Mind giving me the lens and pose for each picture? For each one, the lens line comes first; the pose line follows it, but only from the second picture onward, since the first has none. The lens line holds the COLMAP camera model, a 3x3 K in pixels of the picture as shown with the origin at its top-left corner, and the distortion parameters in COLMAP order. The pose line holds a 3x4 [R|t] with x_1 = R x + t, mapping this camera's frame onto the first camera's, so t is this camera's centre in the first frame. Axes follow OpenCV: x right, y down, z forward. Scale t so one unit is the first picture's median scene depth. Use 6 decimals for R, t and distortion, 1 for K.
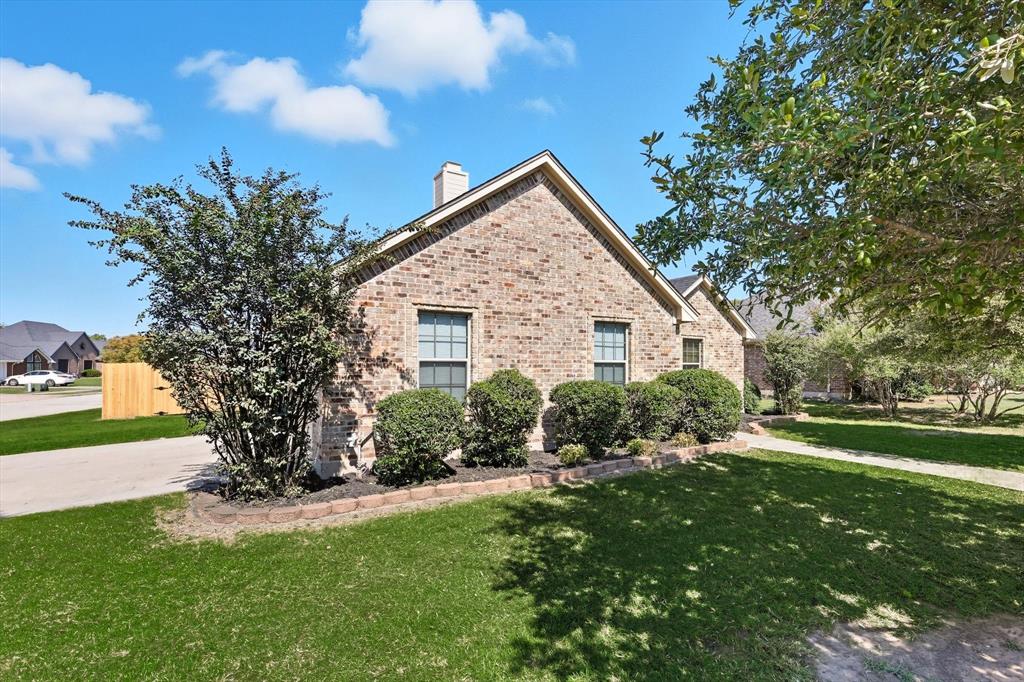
lens RADIAL K [[485.2, 0, 512.4], [0, 485.2, 342.9], [0, 0, 1]] dist [0.006750, 0.000635]
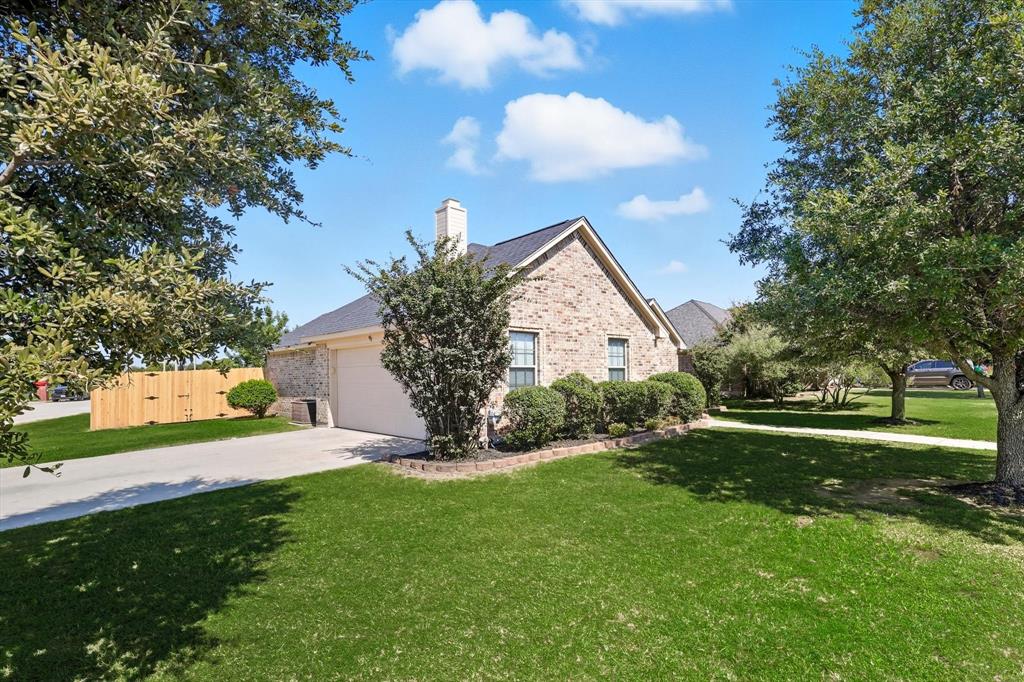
lens RADIAL K [[485.2, 0, 511.4], [0, 485.2, 343.4], [0, 0, 1]] dist [0.006750, 0.000635]
pose [[0.979674, 0.002076, 0.200588, -0.378748], [0.000989, 0.999884, -0.015175, -0.008244], [-0.200596, 0.015065, 0.979558, -0.299616]]
